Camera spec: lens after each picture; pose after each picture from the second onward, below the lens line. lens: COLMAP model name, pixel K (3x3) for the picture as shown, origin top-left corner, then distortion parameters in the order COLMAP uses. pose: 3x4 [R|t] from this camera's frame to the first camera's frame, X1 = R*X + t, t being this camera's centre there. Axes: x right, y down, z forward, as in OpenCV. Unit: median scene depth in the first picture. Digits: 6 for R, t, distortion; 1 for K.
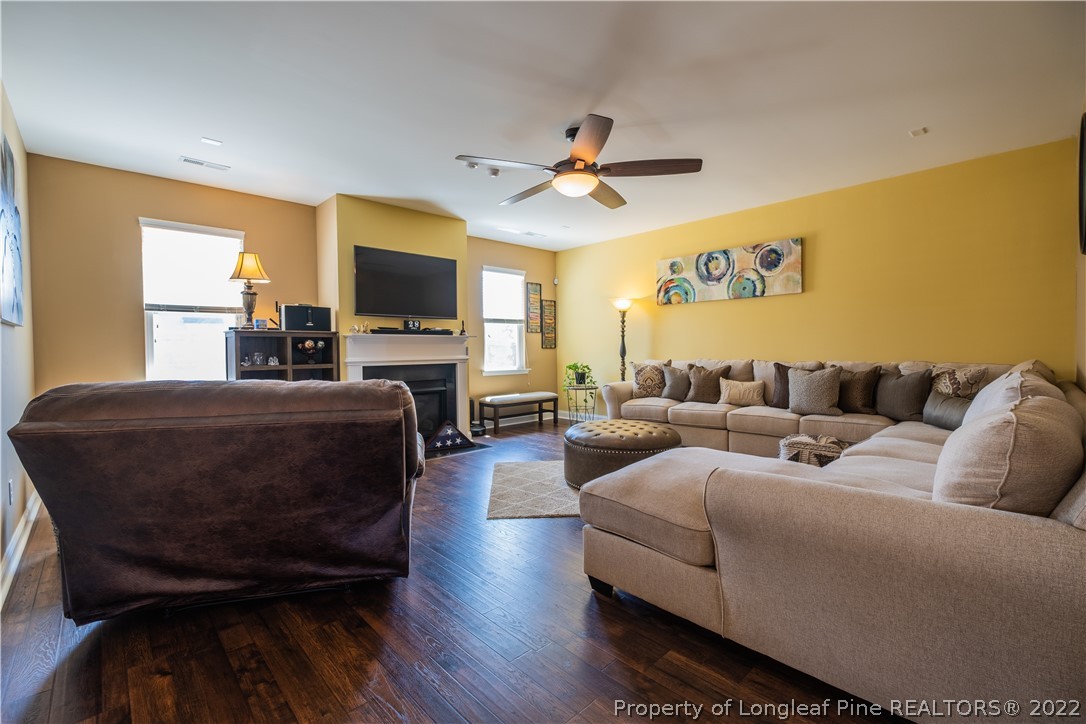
lens RADIAL K [[481.5, 0, 552.3], [0, 481.5, 360.1], [0, 0, 1]] dist [-0.001537, 0.000625]
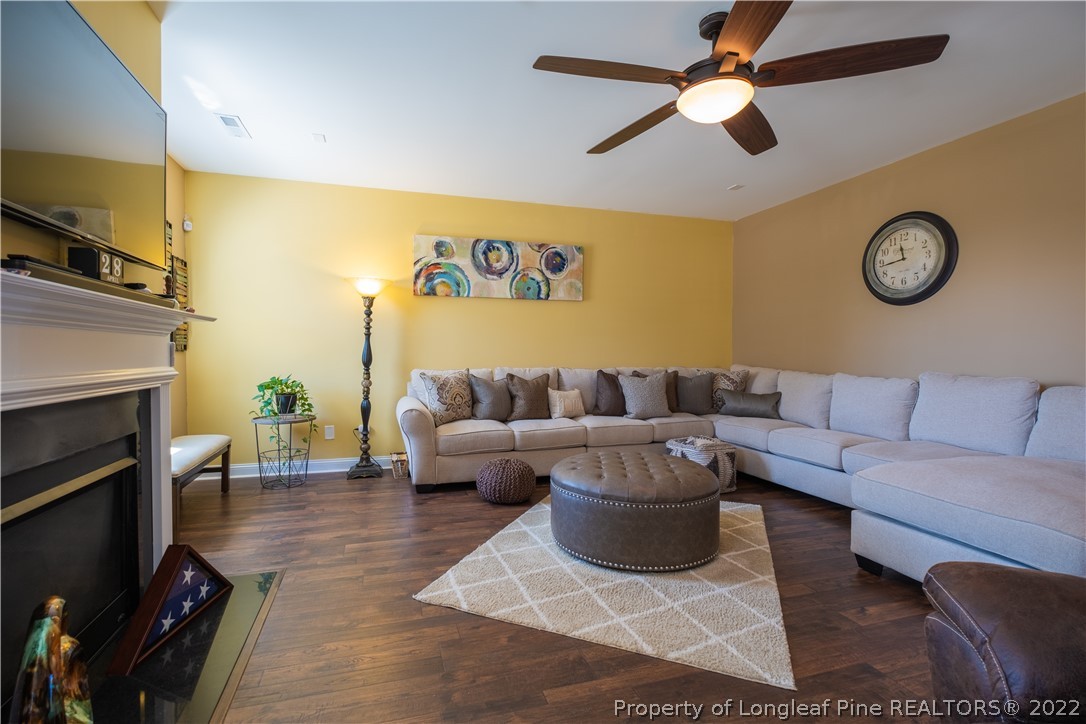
lens RADIAL K [[481.5, 0, 519.1], [0, 481.5, 362.4], [0, 0, 1]] dist [-0.001537, 0.000625]
pose [[0.462991, -0.005054, 0.886348, -0.399343], [0.012361, 0.999923, -0.000755, -0.009178], [-0.886277, 0.011306, 0.463018, 0.575693]]
